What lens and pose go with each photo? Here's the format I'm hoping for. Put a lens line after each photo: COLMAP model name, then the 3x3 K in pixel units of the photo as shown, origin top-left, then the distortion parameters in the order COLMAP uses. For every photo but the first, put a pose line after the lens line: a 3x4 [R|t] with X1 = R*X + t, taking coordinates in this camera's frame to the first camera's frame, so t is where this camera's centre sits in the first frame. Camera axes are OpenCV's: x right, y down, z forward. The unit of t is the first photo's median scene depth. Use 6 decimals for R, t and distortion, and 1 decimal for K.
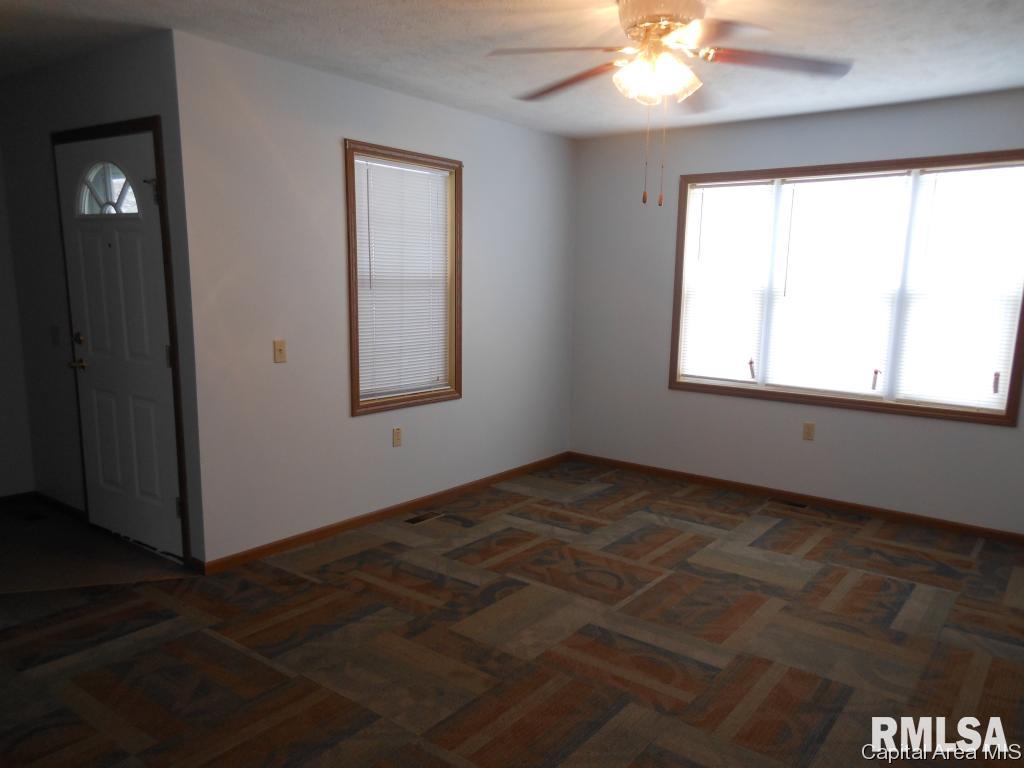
lens RADIAL K [[753.6, 0, 507.9], [0, 753.6, 421.0], [0, 0, 1]] dist [0.005938, 0.003324]
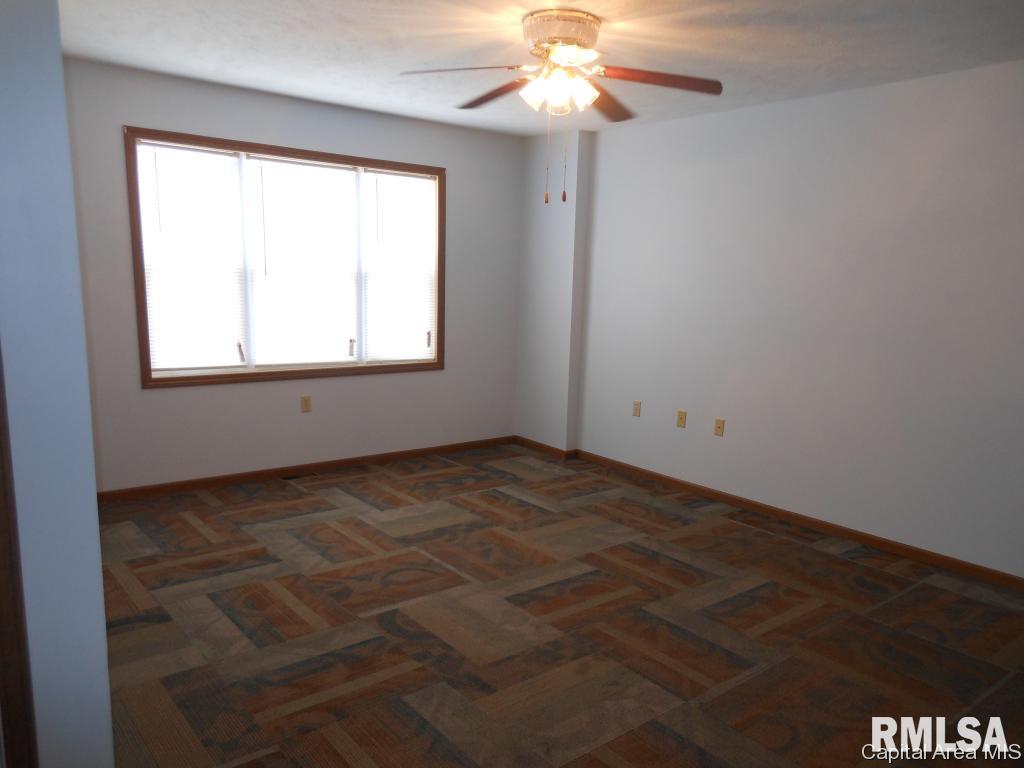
lens RADIAL K [[766.5, 0, 524.2], [0, 766.5, 418.1], [0, 0, 1]] dist [0.006850, 0.007850]
pose [[0.218310, -0.192815, 0.956642, -0.686599], [0.152251, 0.975012, 0.161773, -0.114559], [-0.963930, 0.110333, 0.242211, 0.550650]]
